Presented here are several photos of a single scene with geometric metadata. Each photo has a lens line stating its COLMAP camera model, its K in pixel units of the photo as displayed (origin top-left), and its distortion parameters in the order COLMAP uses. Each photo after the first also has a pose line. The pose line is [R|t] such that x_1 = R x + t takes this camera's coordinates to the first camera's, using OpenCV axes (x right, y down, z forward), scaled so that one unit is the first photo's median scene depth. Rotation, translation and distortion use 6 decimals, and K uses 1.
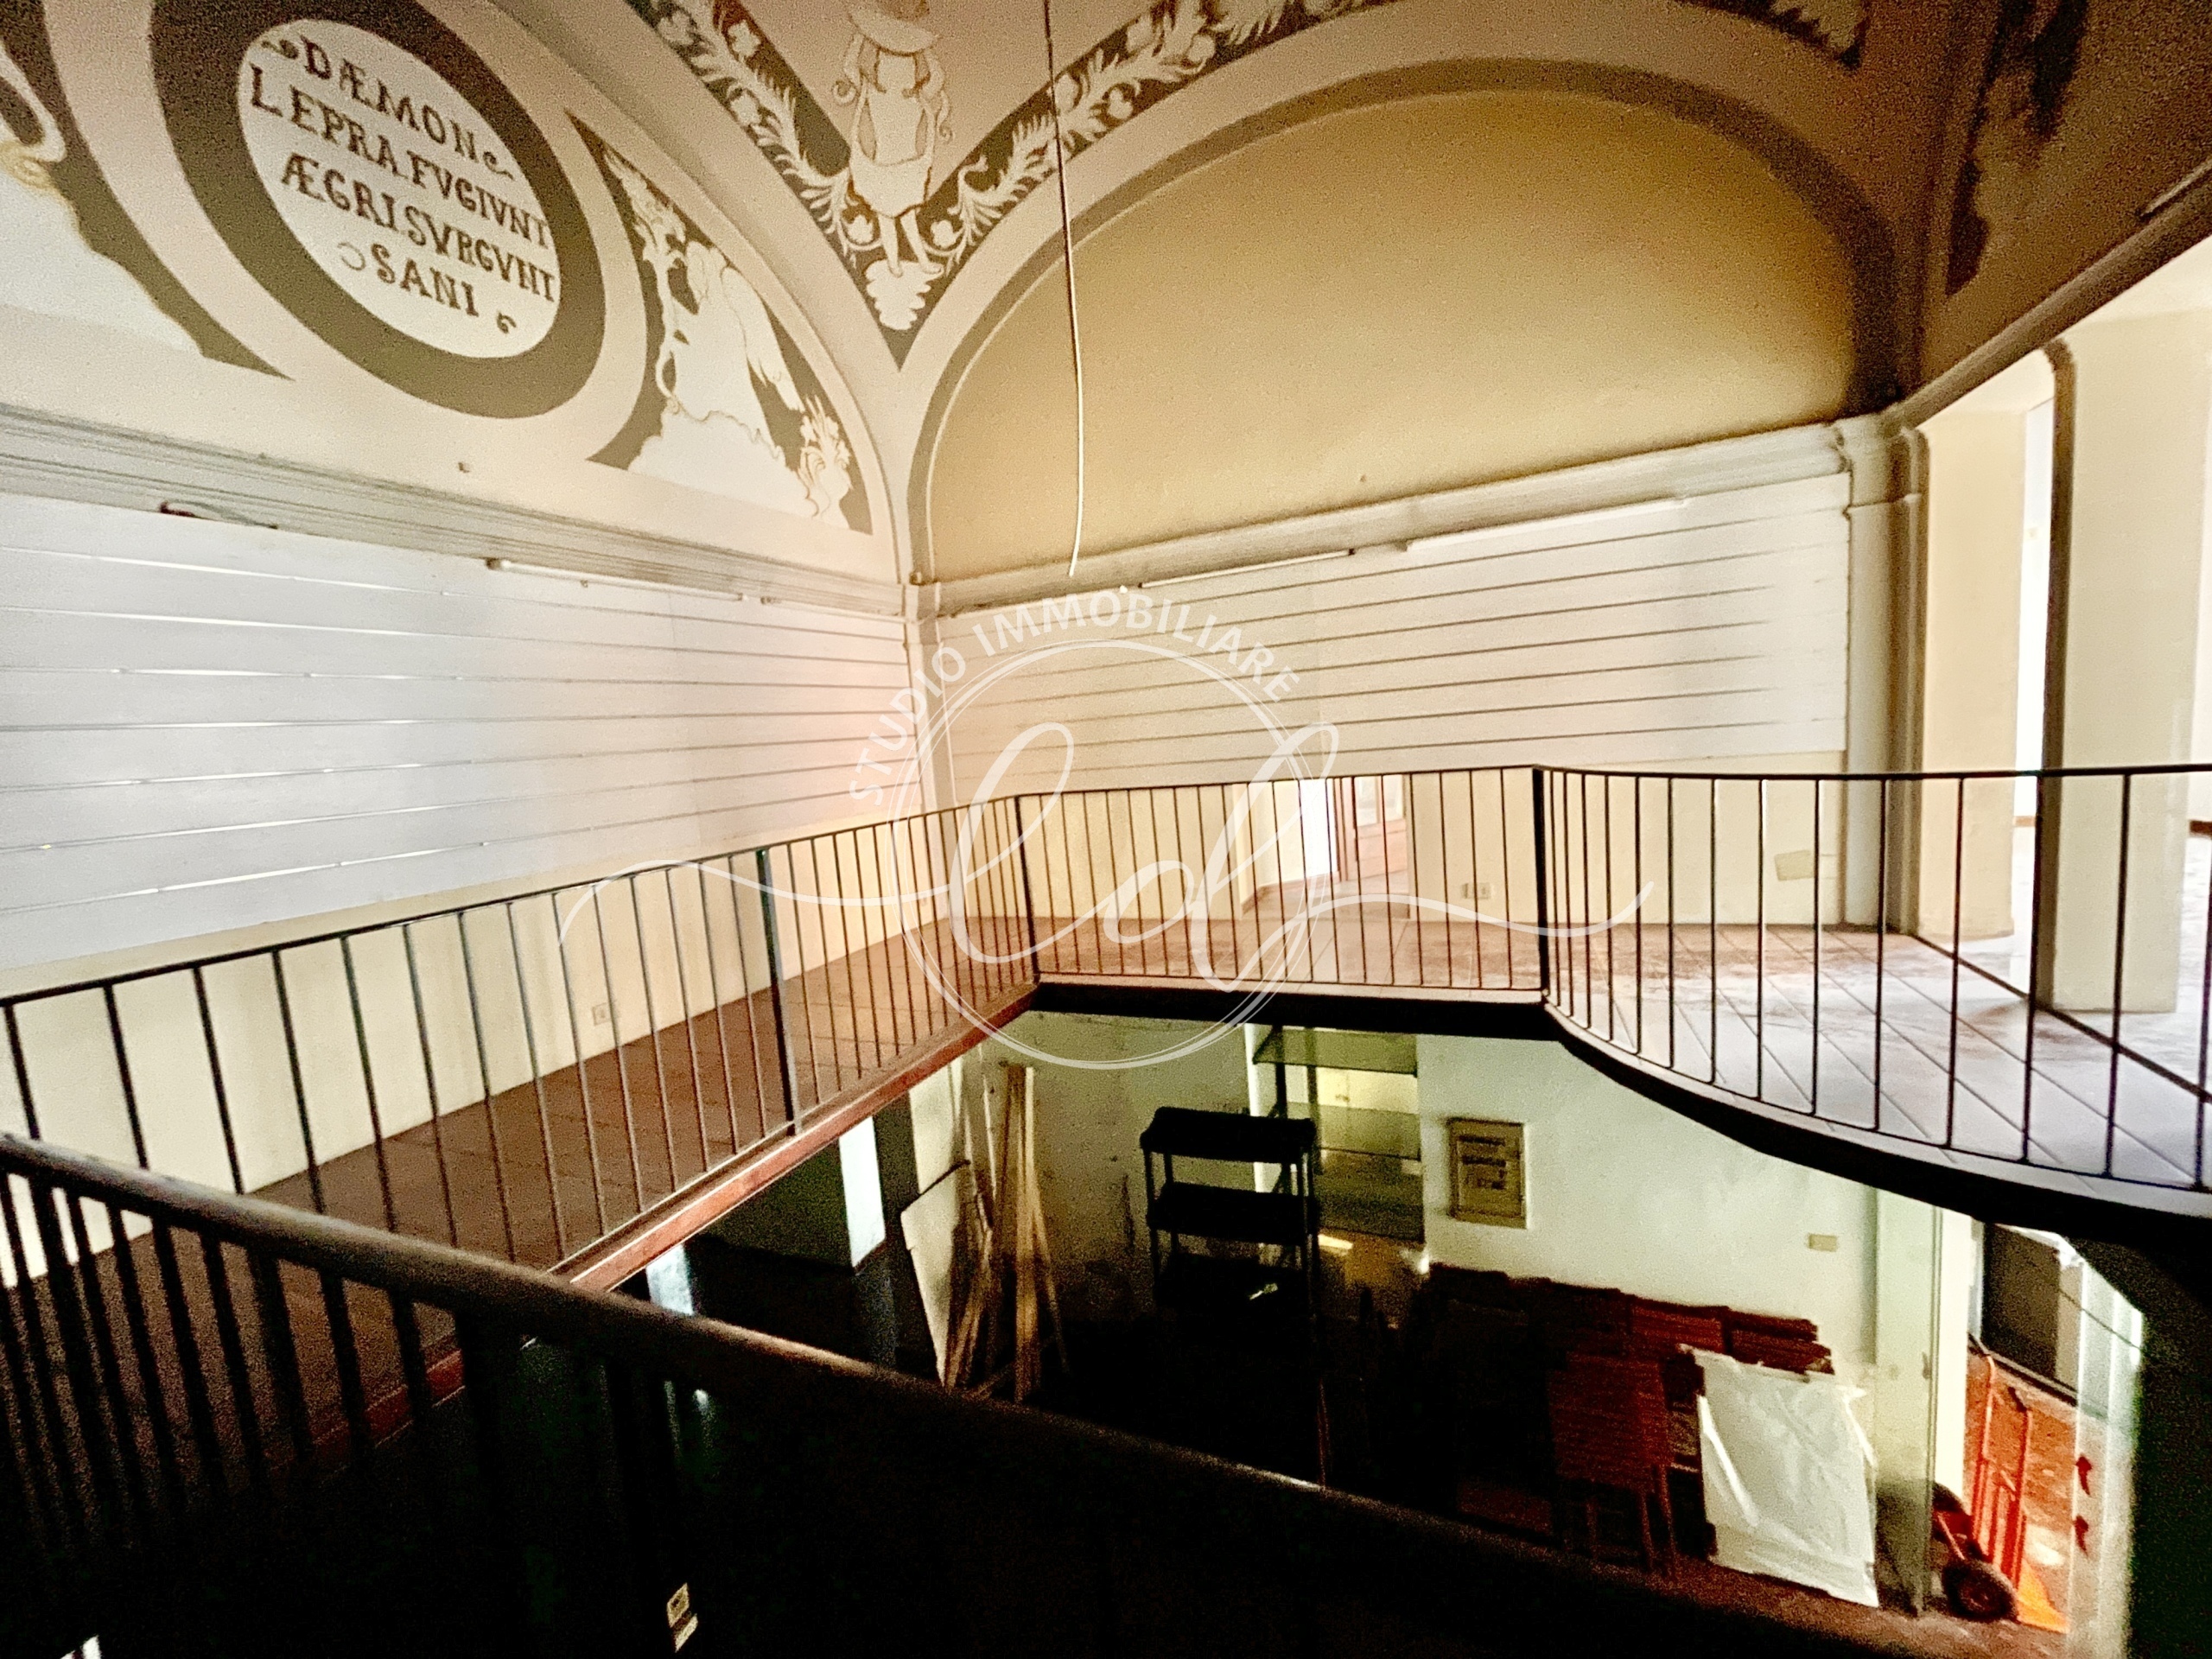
lens RADIAL K [[896.5, 0, 1099.6], [0, 896.5, 833.4], [0, 0, 1]] dist [-0.000002, -0.000458]
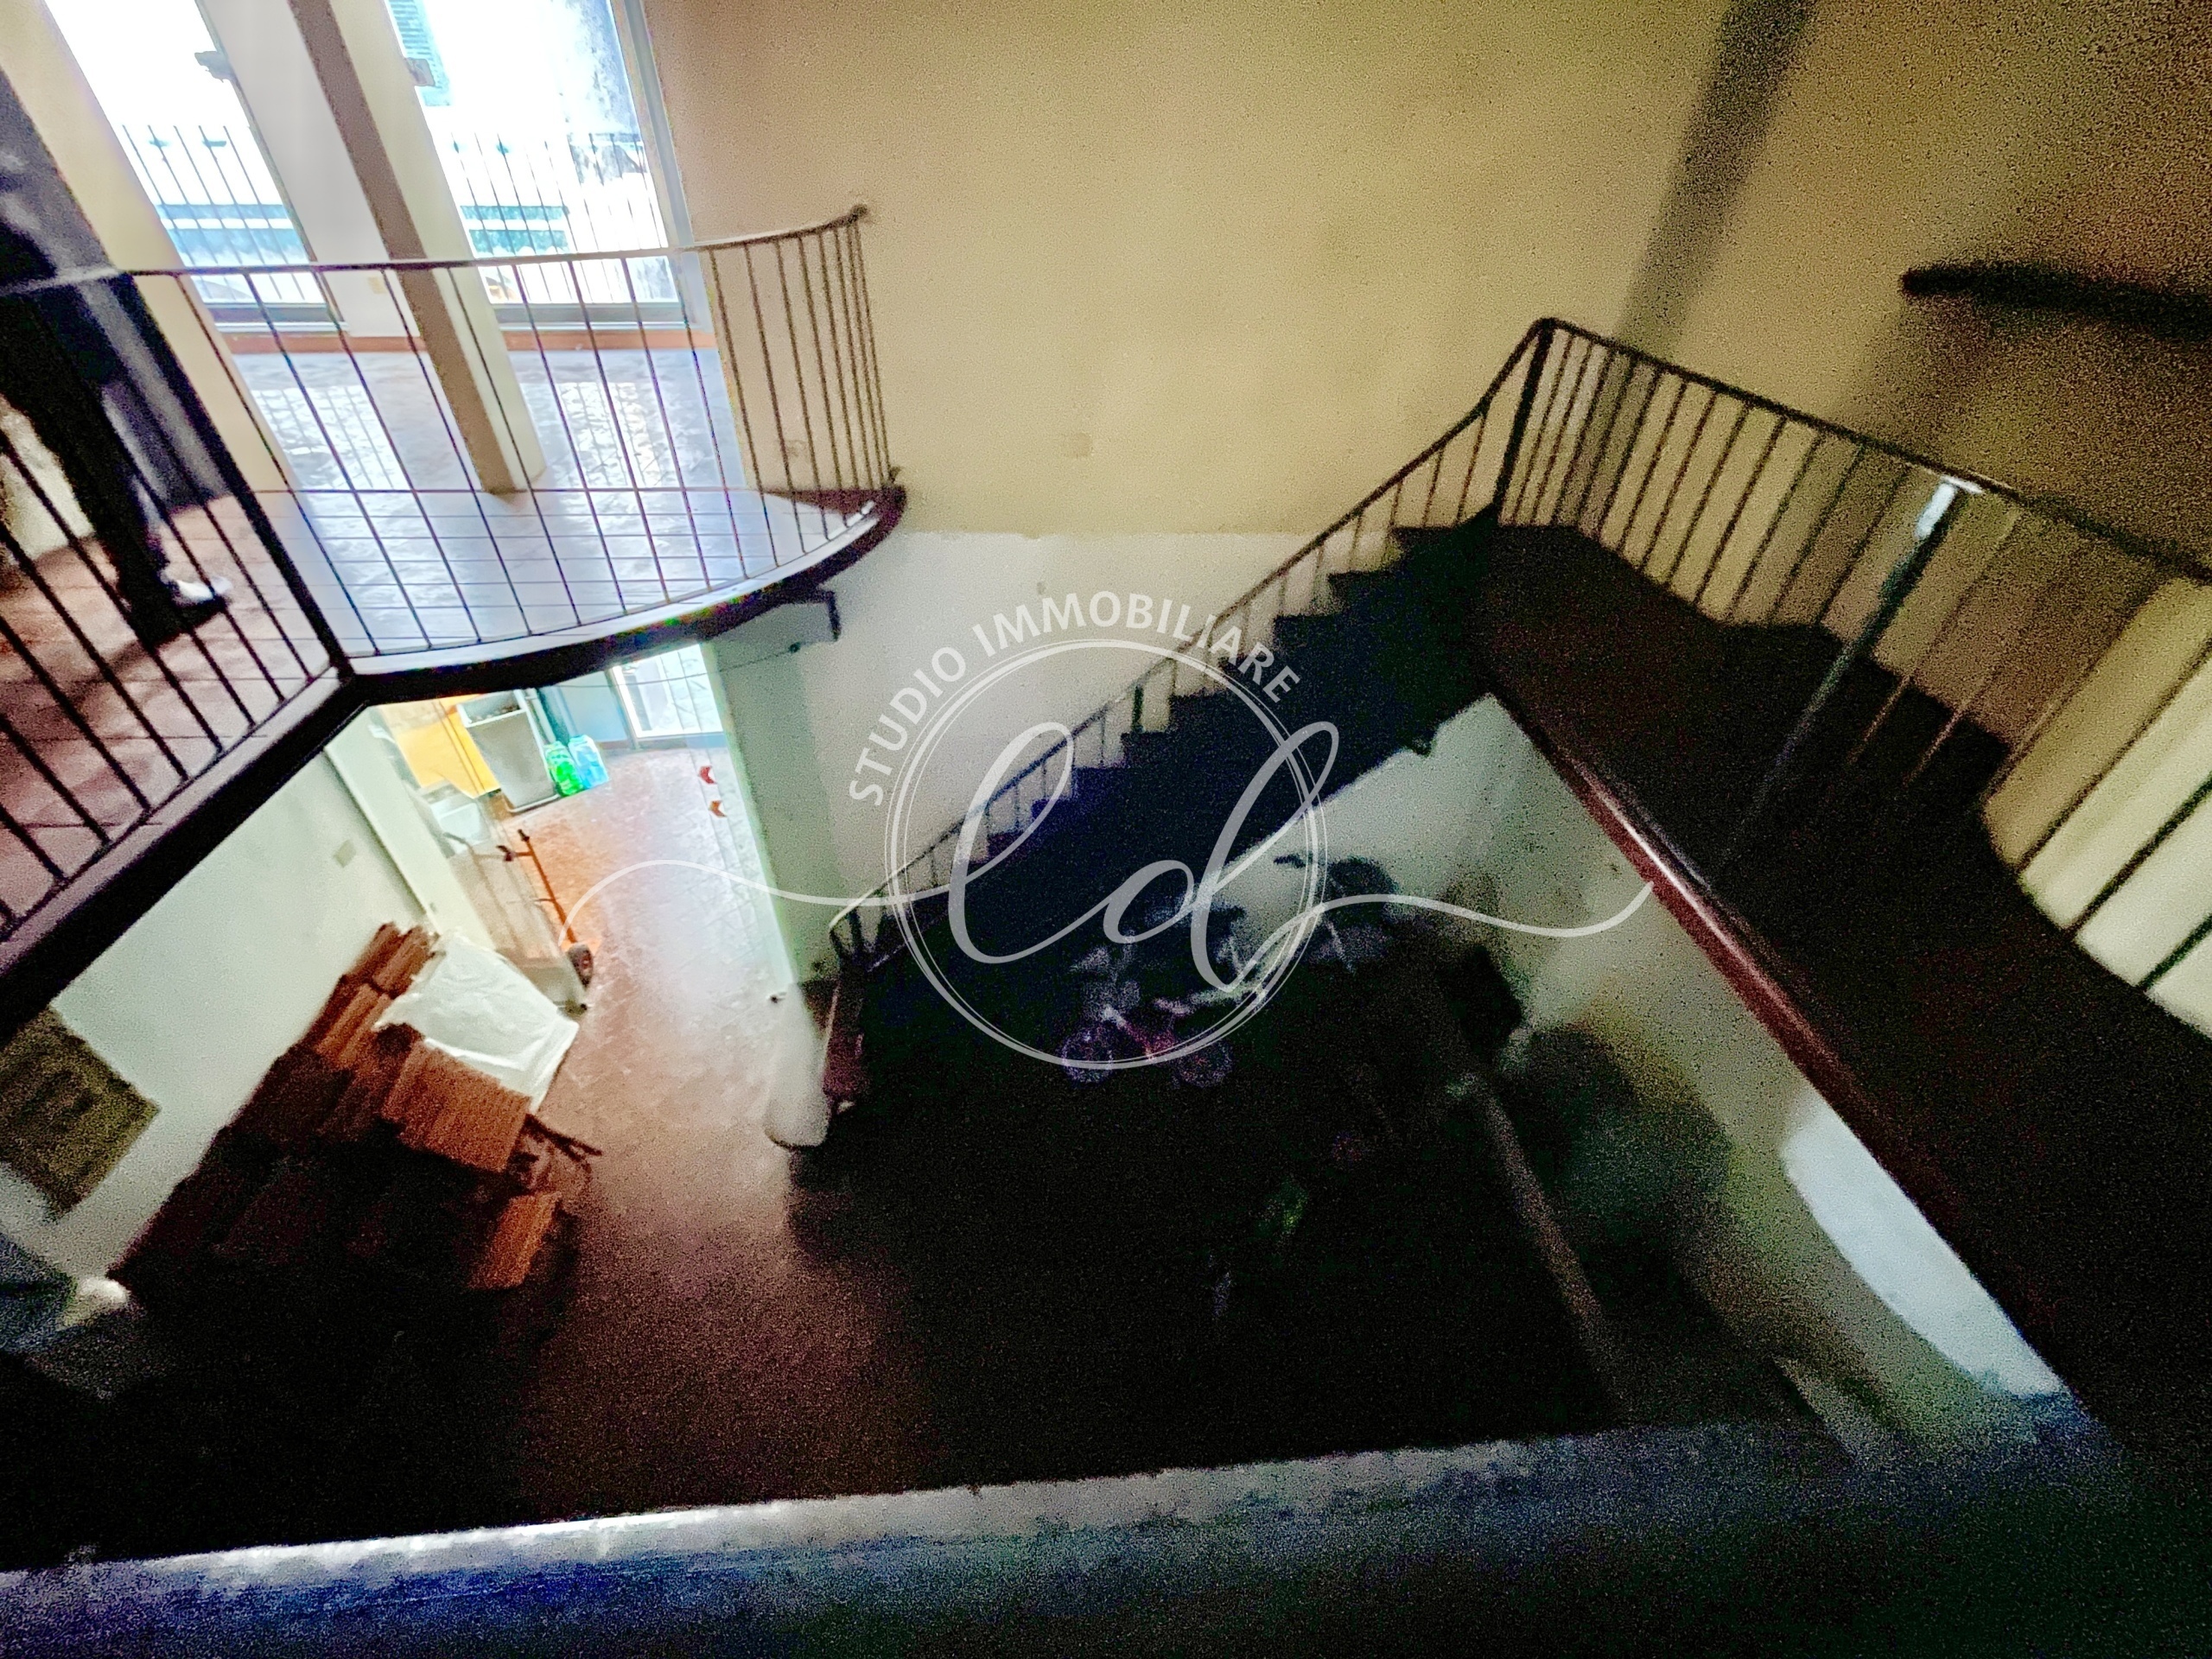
lens RADIAL K [[893.9, 0, 1096.4], [0, 893.9, 827.9], [0, 0, 1]] dist [0.000639, 0.000453]
pose [[-0.457823, -0.494687, 0.738703, -0.260453], [0.116917, 0.790180, 0.601620, -0.050574], [-0.881322, 0.361803, -0.303925, 0.564084]]
